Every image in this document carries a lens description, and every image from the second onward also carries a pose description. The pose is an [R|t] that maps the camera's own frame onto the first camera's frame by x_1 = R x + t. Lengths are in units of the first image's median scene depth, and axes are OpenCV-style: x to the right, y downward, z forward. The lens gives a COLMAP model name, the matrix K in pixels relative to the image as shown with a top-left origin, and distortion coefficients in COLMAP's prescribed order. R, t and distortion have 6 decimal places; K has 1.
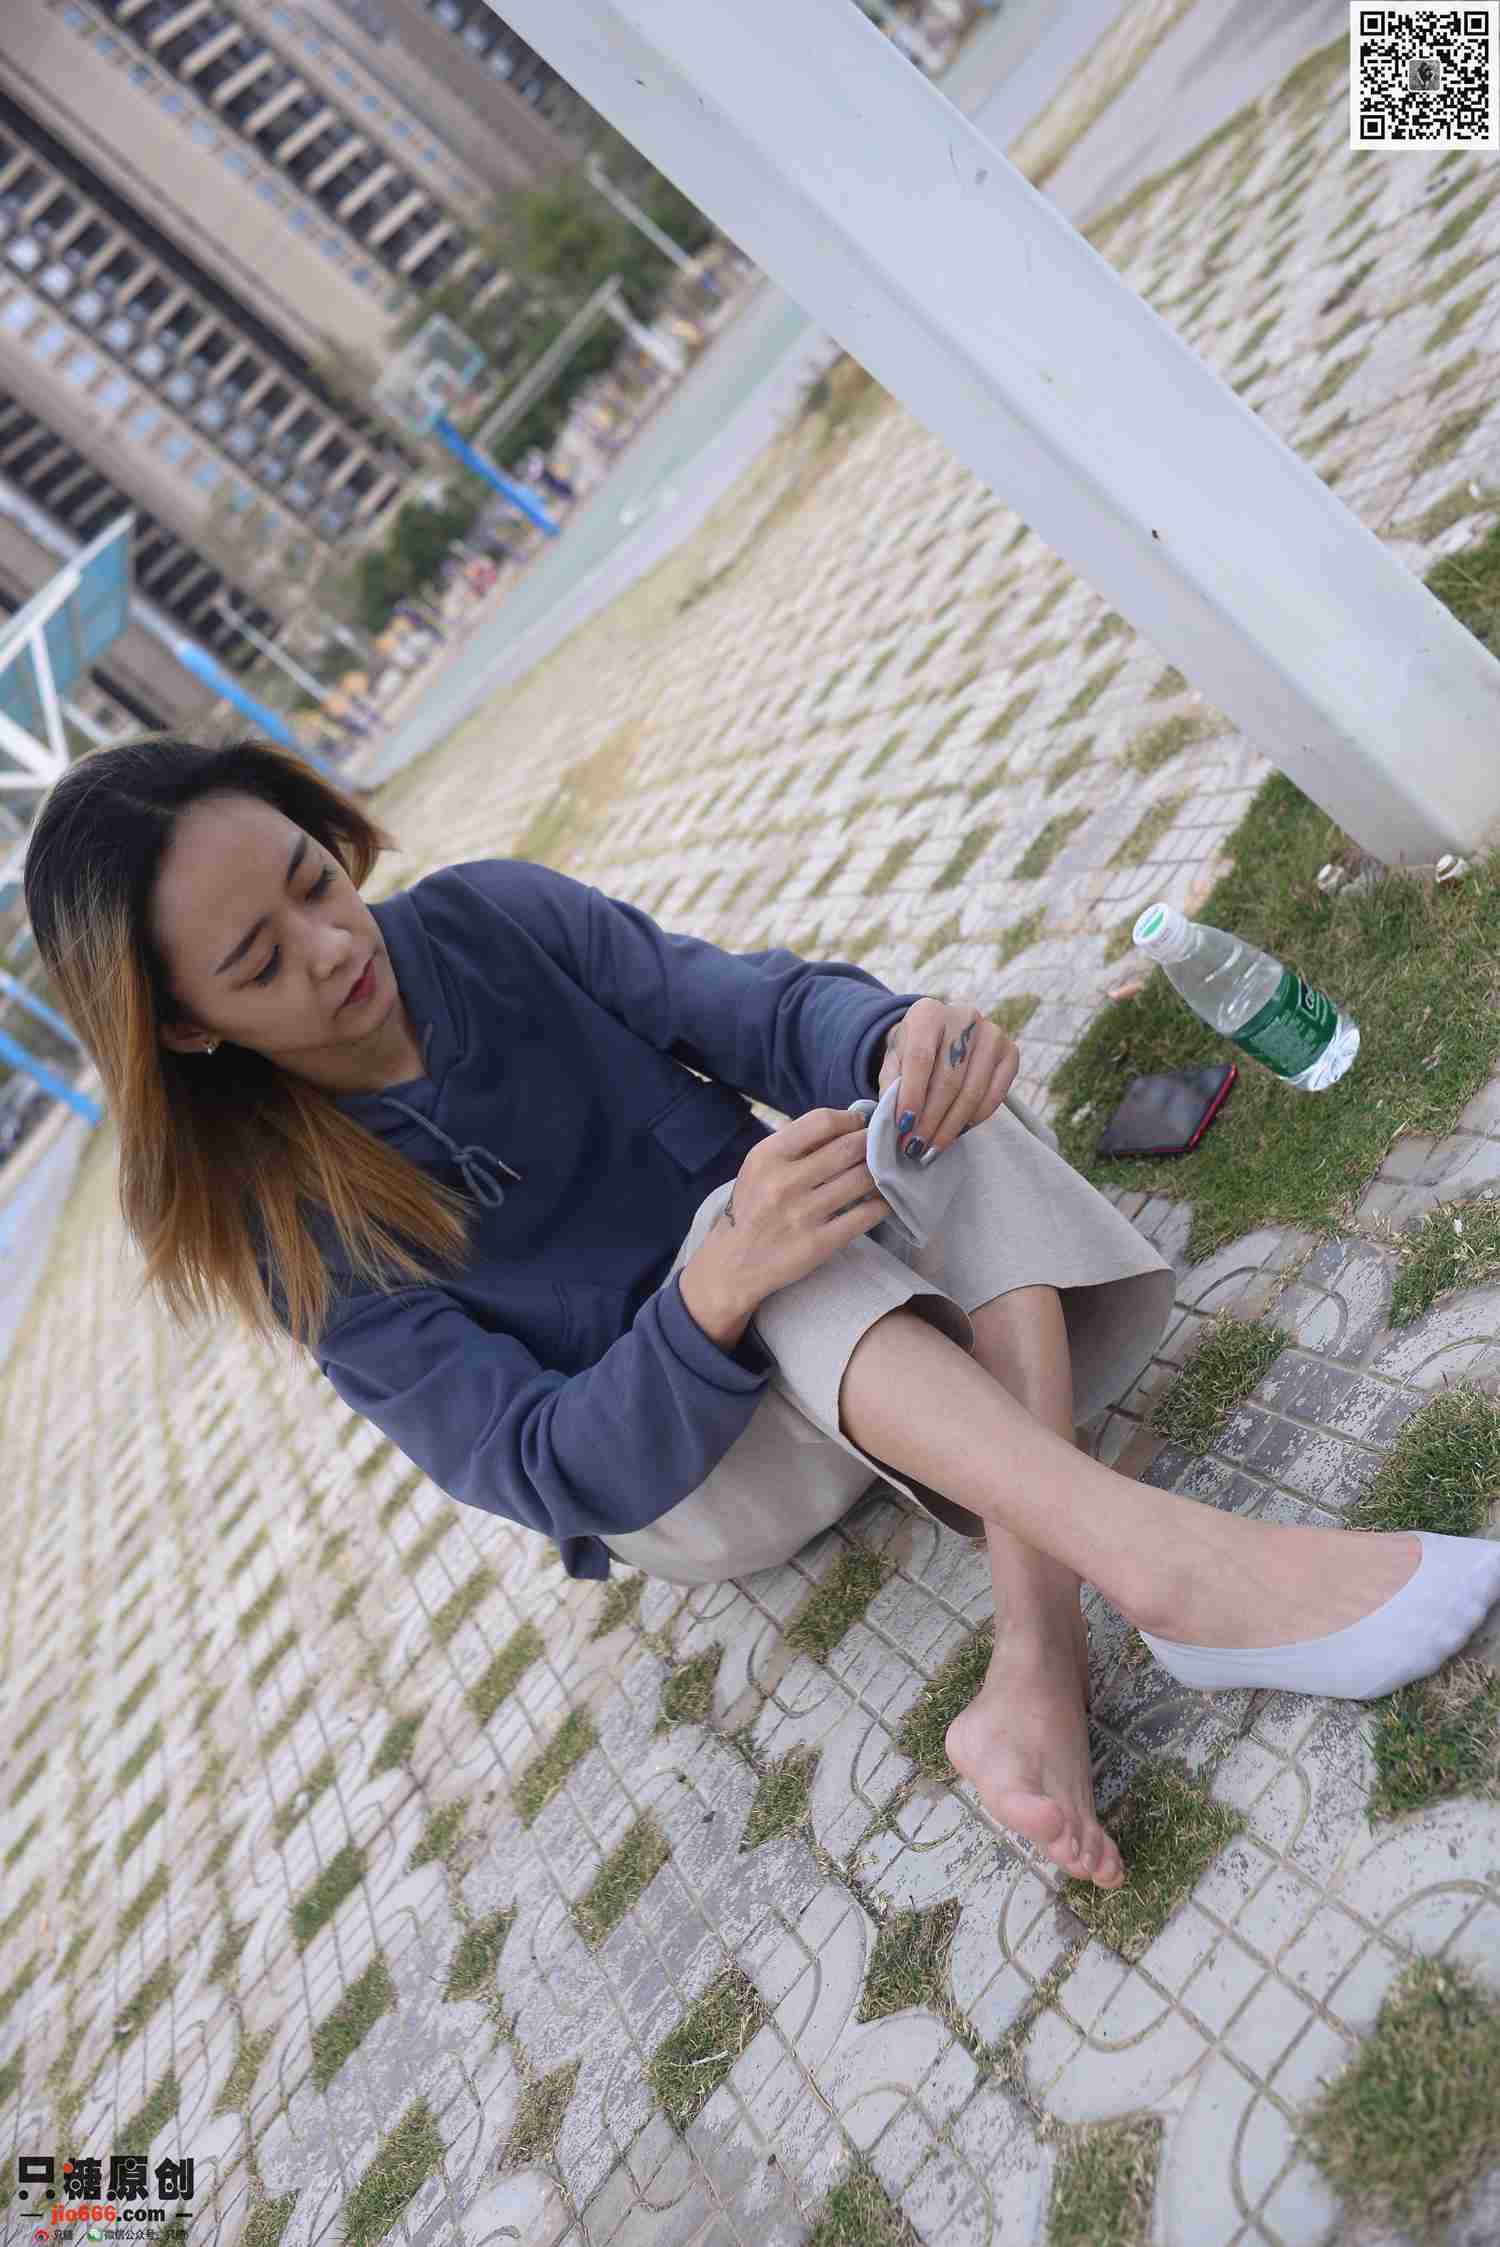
lens RADIAL K [[2278.9, 0, 753.5], [0, 2278.9, 1114.9], [0, 0, 1]] dist [0.000033, 0.009000]
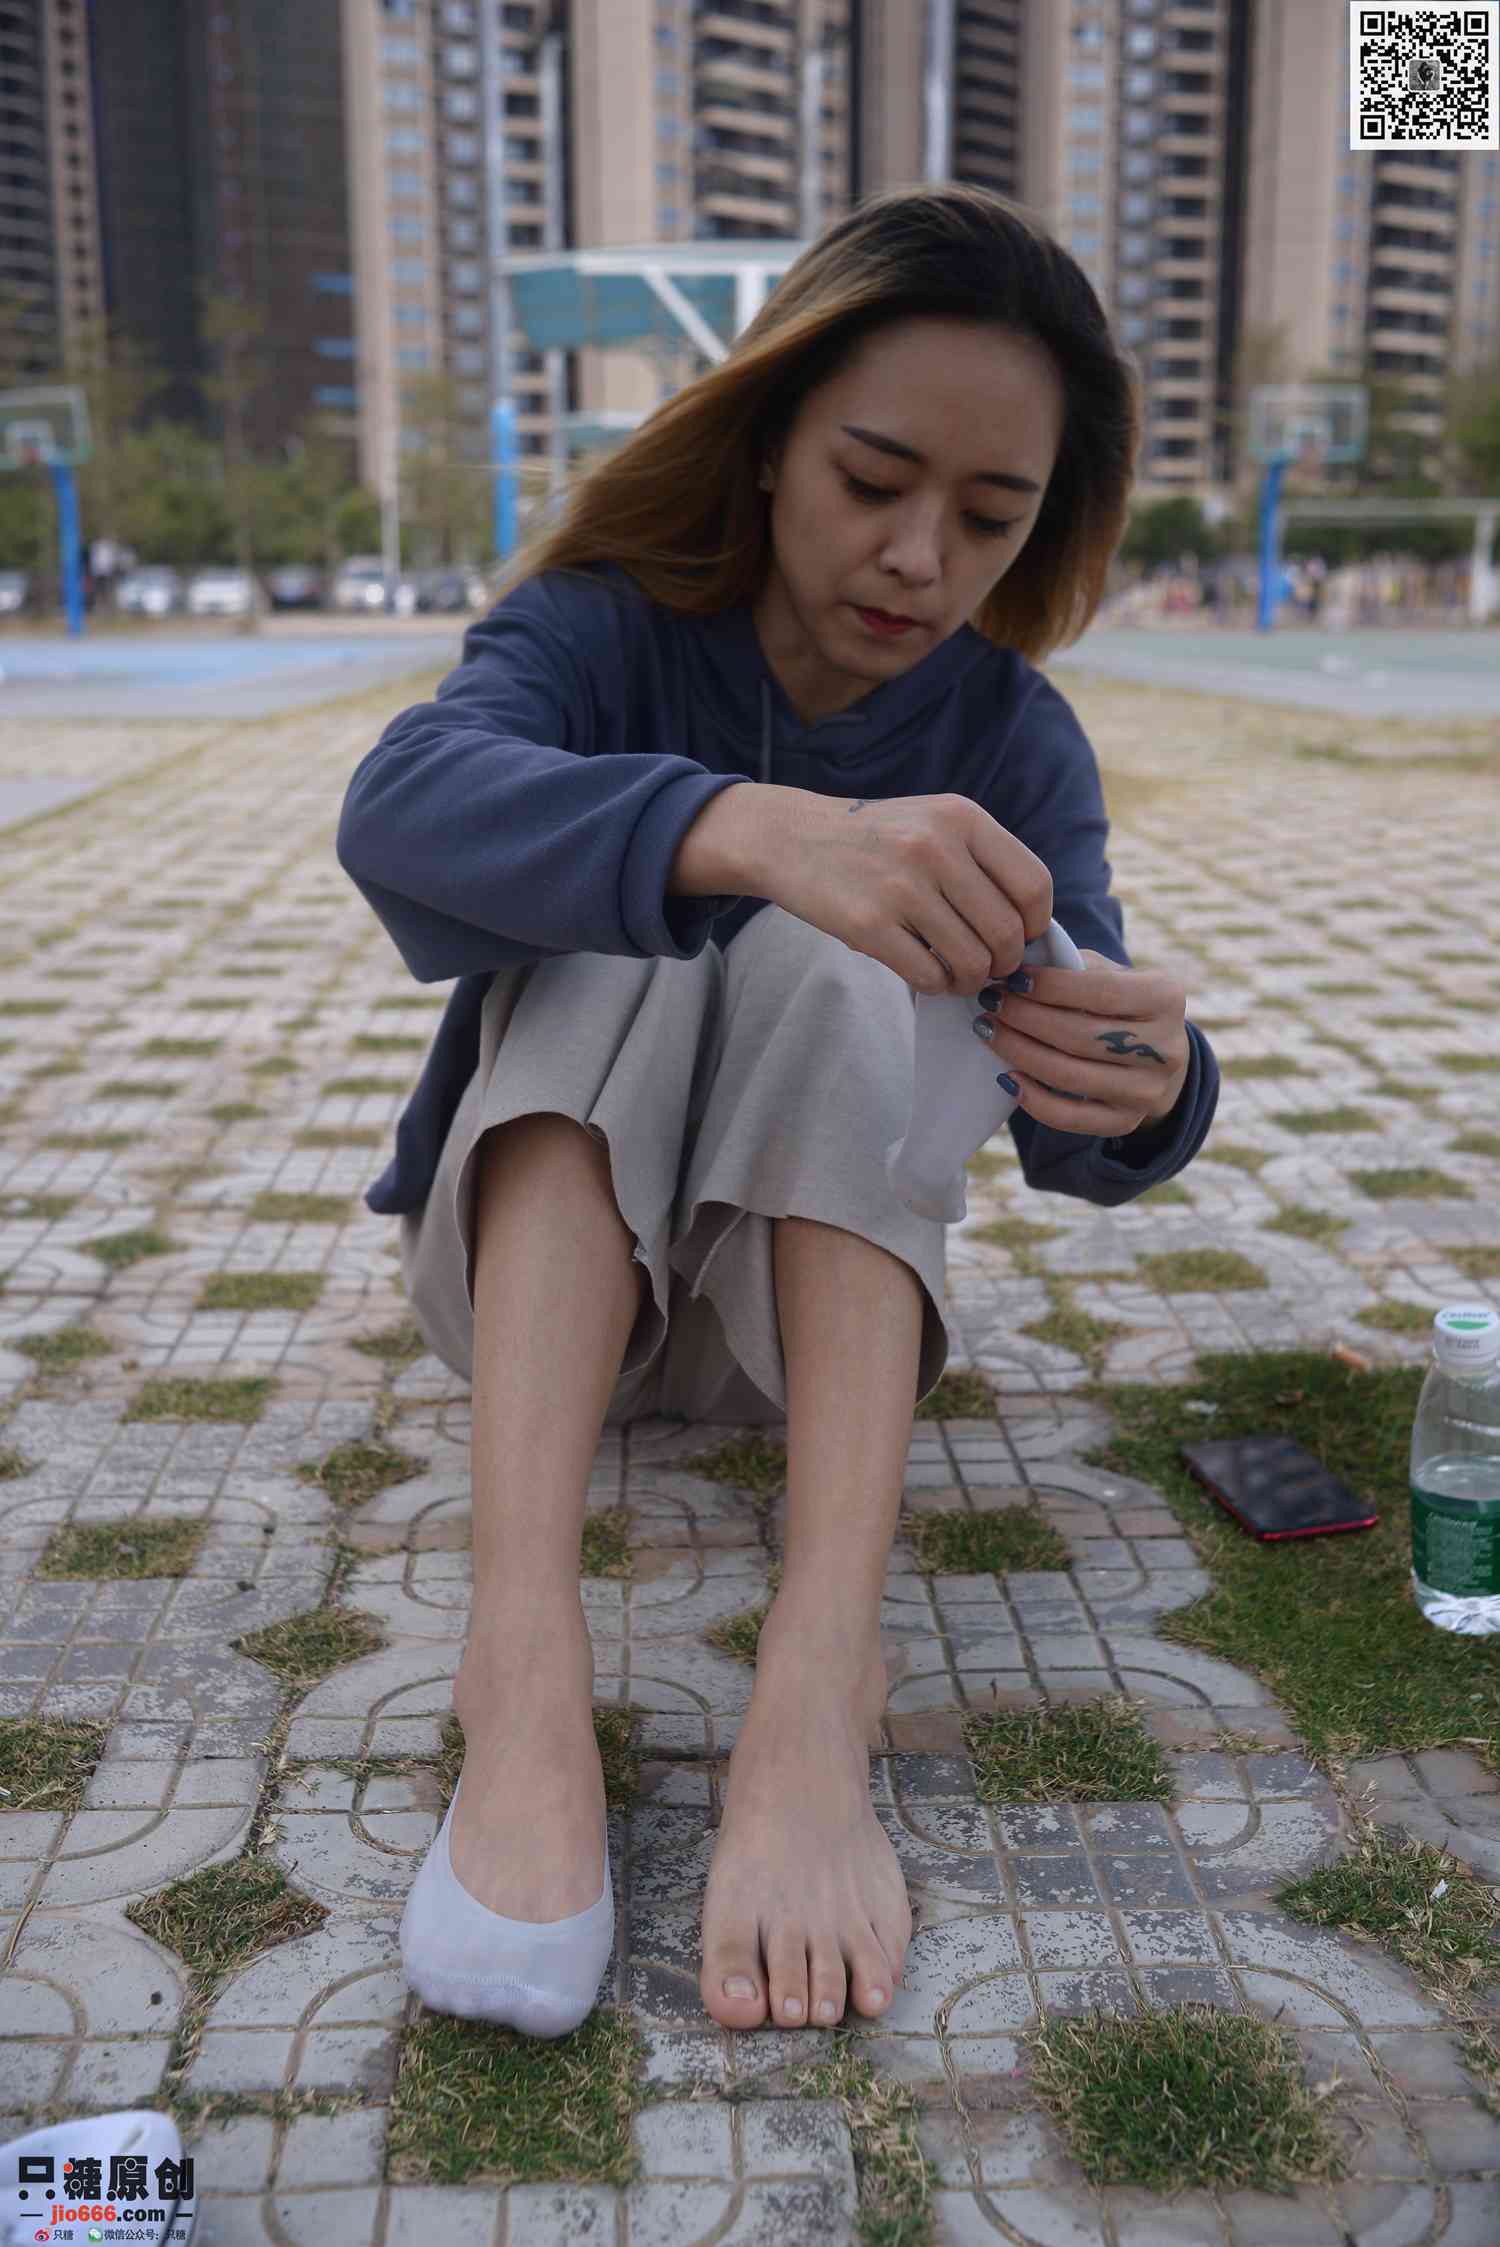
lens RADIAL K [[2288.4, 0, 757.8], [0, 2288.4, 1124.8], [0, 0, 1]] dist [-0.001984, 0.011904]
pose [[0.628527, 0.775467, -0.060042, 0.013472], [-0.774203, 0.631166, 0.047322, 0.019421], [0.074593, 0.016742, 0.997074, 0.158746]]
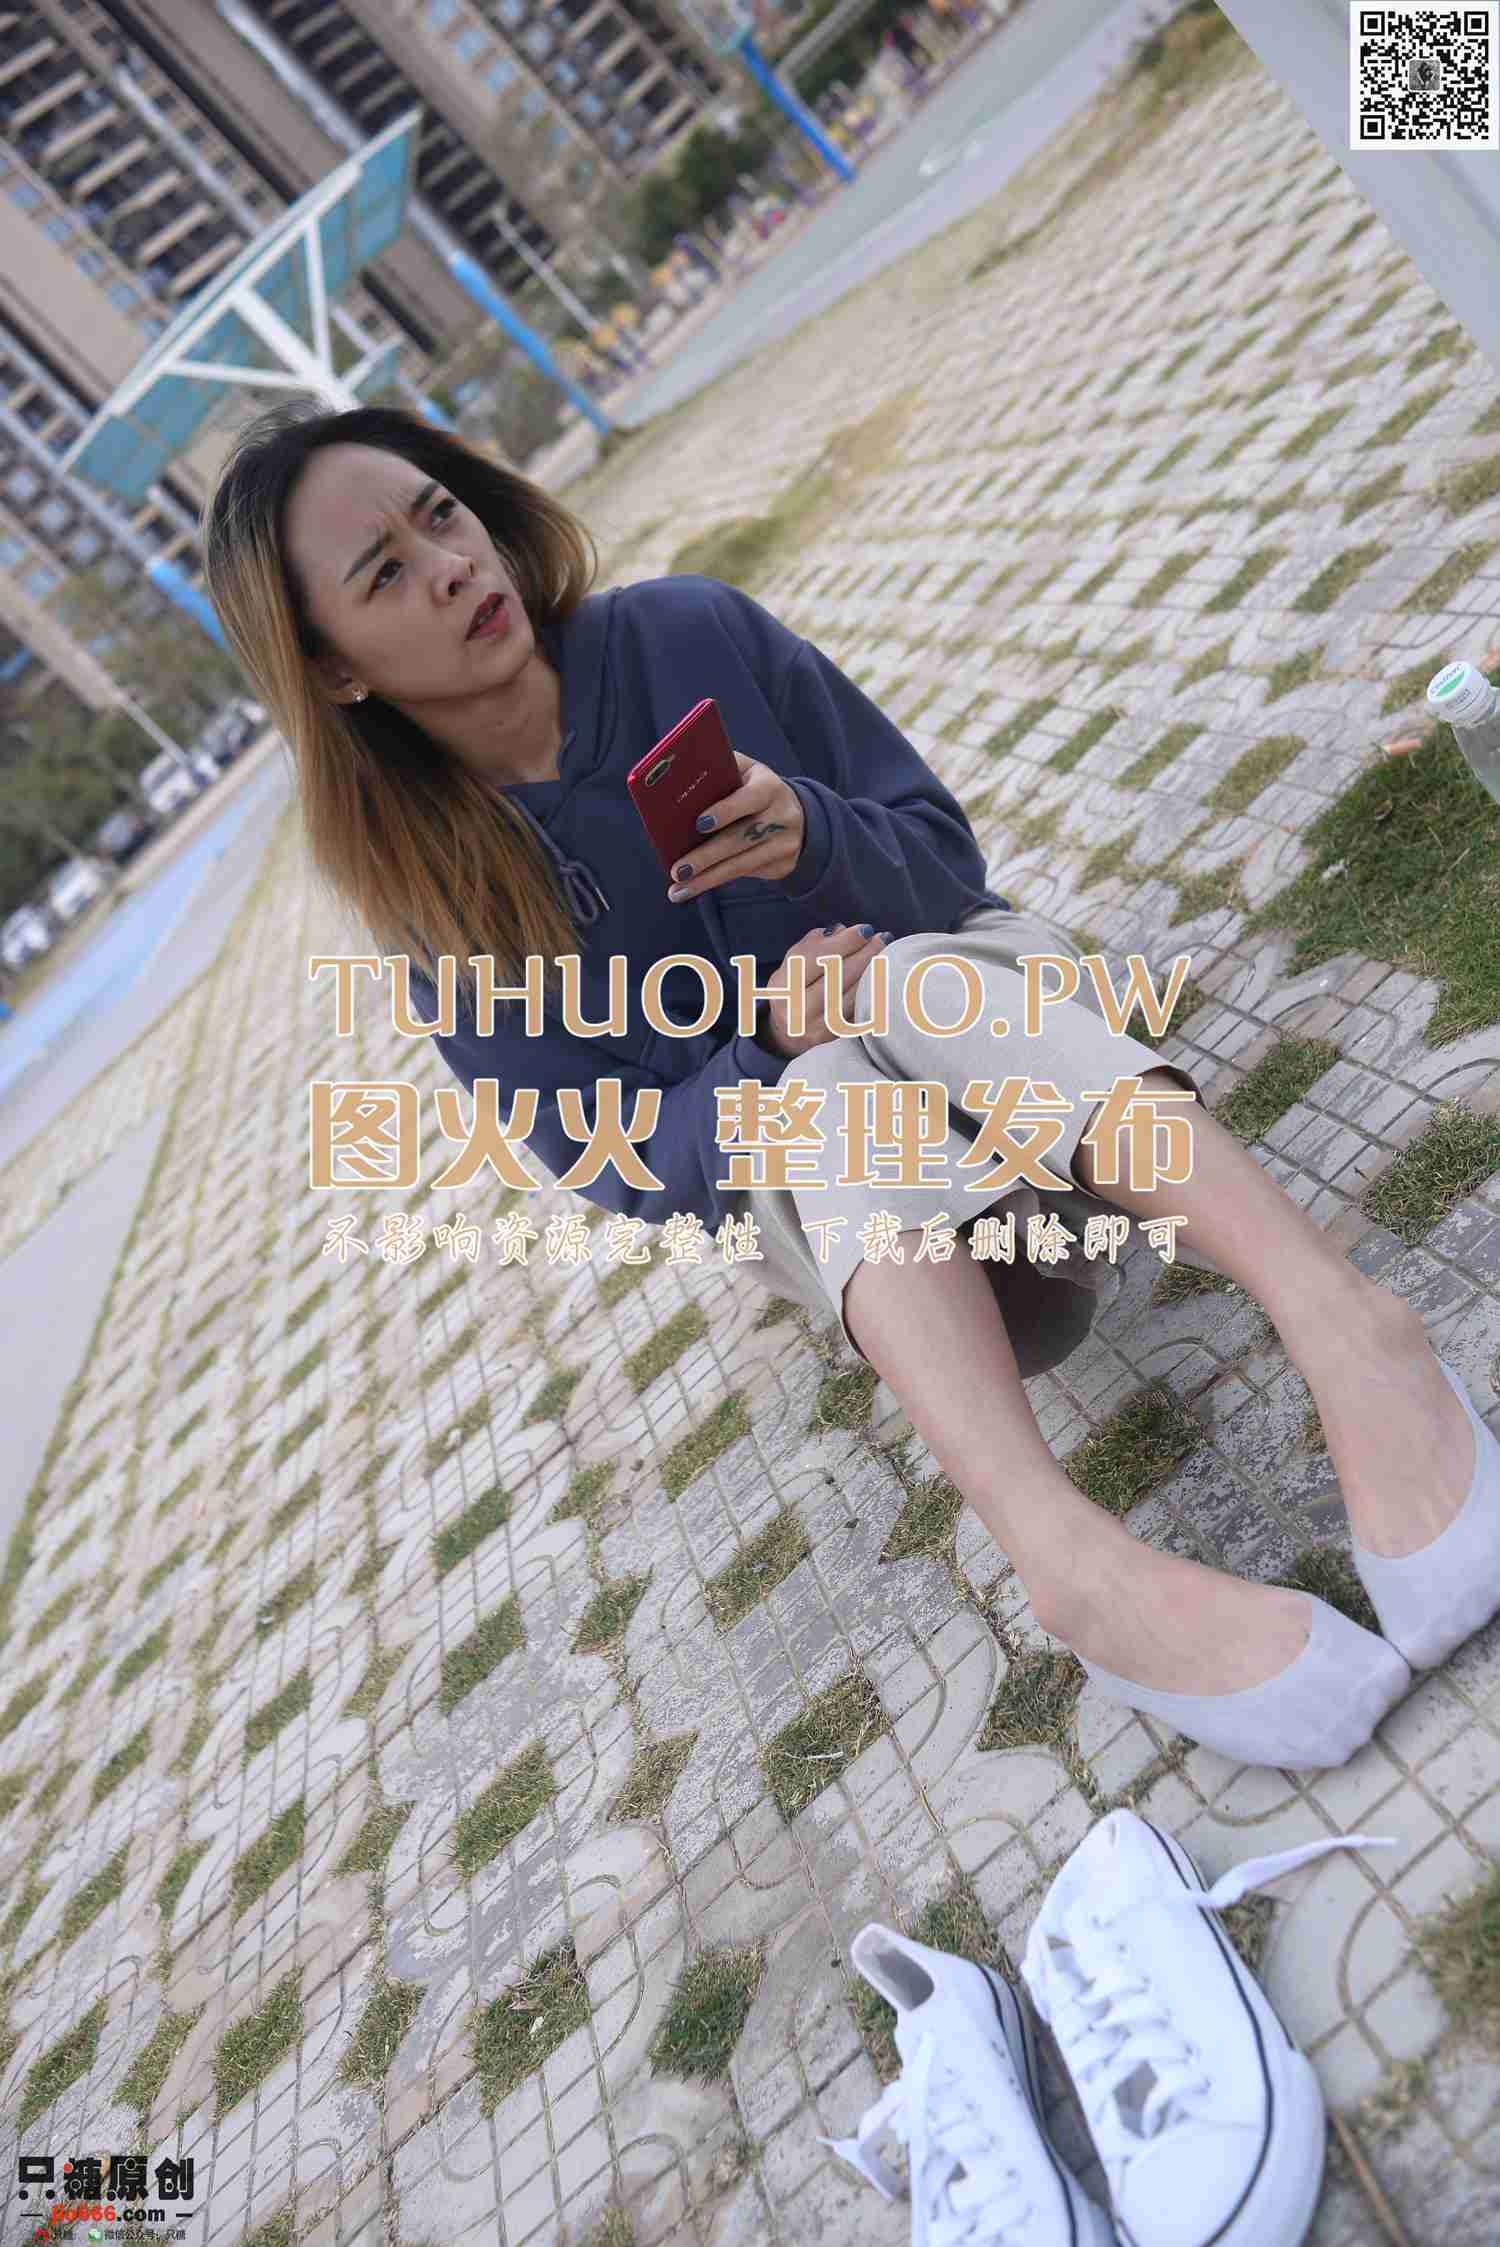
lens RADIAL K [[2278.9, 0, 753.5], [0, 2278.9, 1114.9], [0, 0, 1]] dist [0.000033, 0.009000]
pose [[0.987555, 0.138093, -0.075268, -0.009567], [-0.126418, 0.981698, 0.142433, -0.005279], [0.093559, -0.131145, 0.986938, 0.021783]]
